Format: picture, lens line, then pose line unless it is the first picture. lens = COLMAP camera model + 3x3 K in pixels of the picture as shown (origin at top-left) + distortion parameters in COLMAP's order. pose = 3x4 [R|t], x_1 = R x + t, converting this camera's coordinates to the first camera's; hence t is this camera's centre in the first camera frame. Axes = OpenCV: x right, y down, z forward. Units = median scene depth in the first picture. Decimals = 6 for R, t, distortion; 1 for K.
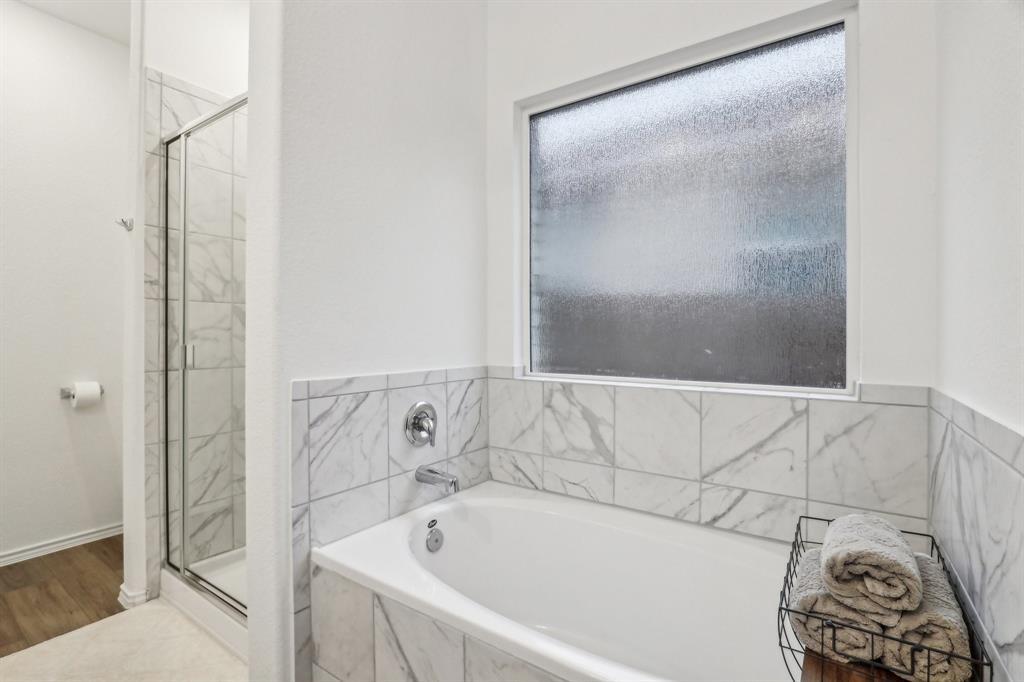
lens RADIAL K [[478.3, 0, 498.4], [0, 478.3, 337.0], [0, 0, 1]] dist [-0.016576, 0.004044]
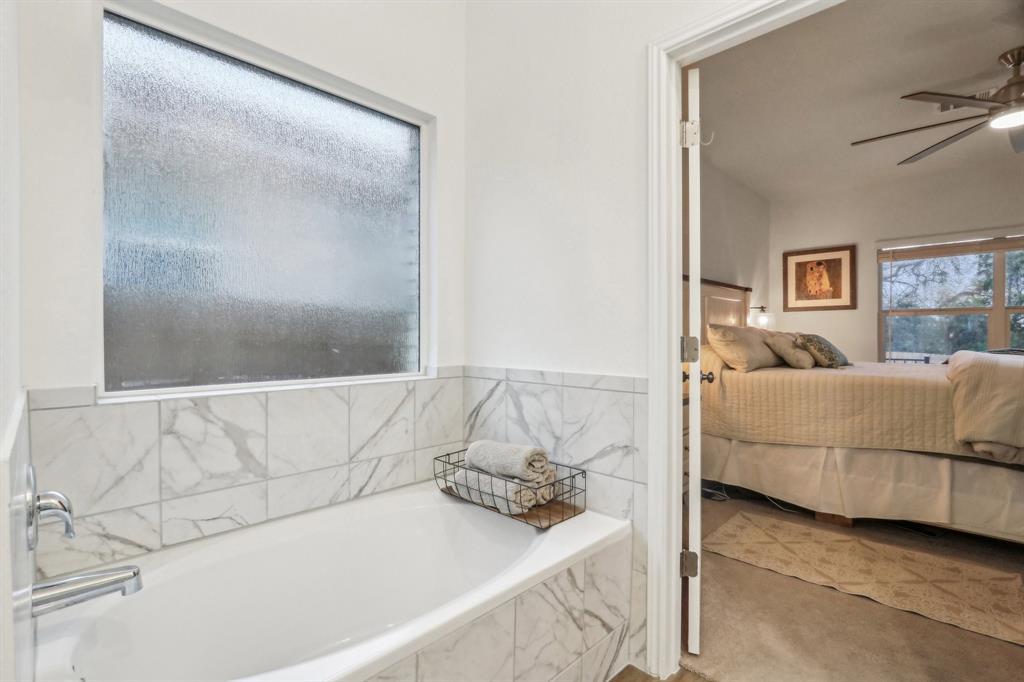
lens RADIAL K [[478.3, 0, 496.3], [0, 478.3, 339.7], [0, 0, 1]] dist [-0.016576, 0.004044]
pose [[0.167038, -0.013832, 0.985853, -0.618603], [-0.001325, 0.999898, 0.014253, -0.012206], [-0.985950, -0.003688, 0.167003, 0.432732]]
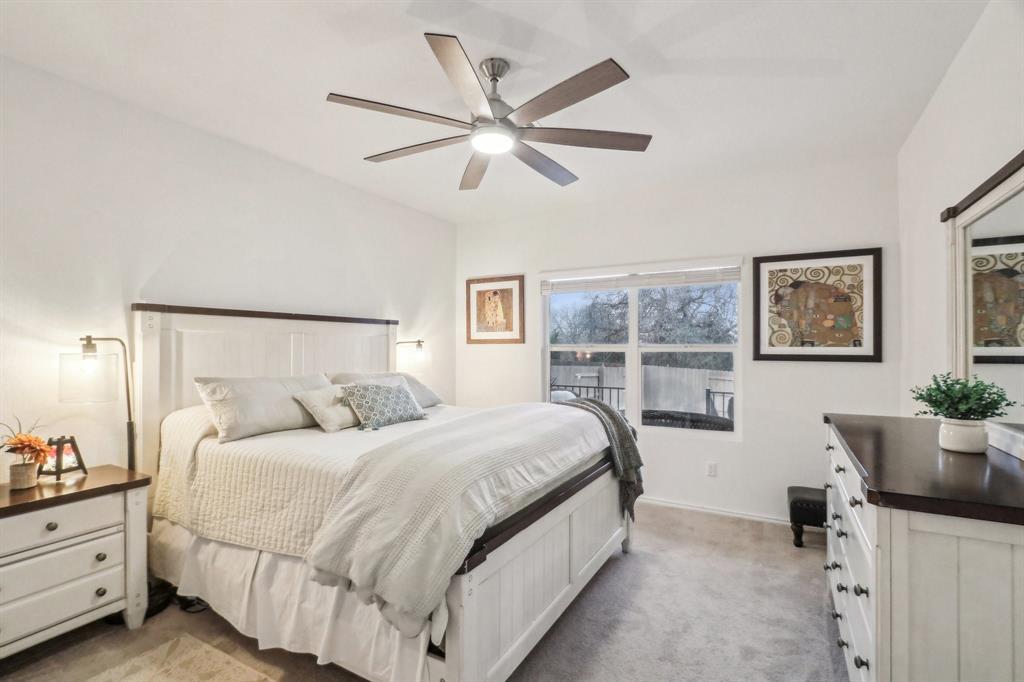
lens RADIAL K [[478.3, 0, 486.8], [0, 478.3, 343.0], [0, 0, 1]] dist [-0.016576, 0.004044]
pose [[-0.061871, 0.002427, 0.998081, -0.098136], [-0.004228, 0.999987, -0.002694, -0.161651], [-0.998075, -0.004386, -0.061860, -0.942551]]
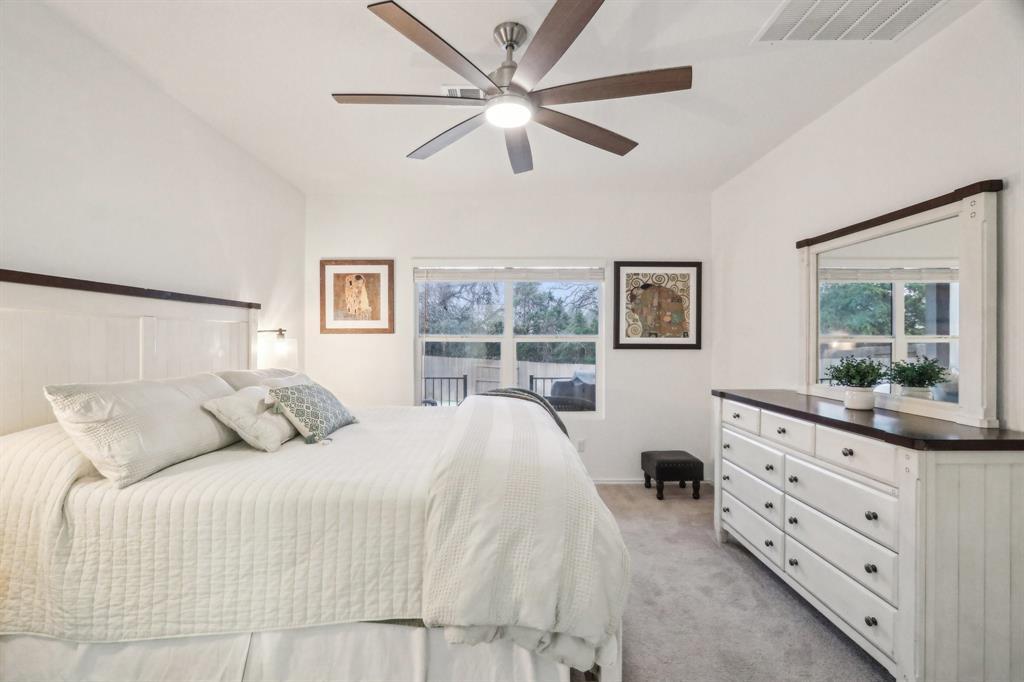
lens RADIAL K [[478.3, 0, 495.5], [0, 478.3, 338.2], [0, 0, 1]] dist [-0.016576, 0.004044]
pose [[-0.561629, -0.006803, 0.827361, 0.240040], [-0.007583, 0.999967, 0.003075, -0.154071], [-0.827355, -0.004547, -0.561661, -0.306910]]
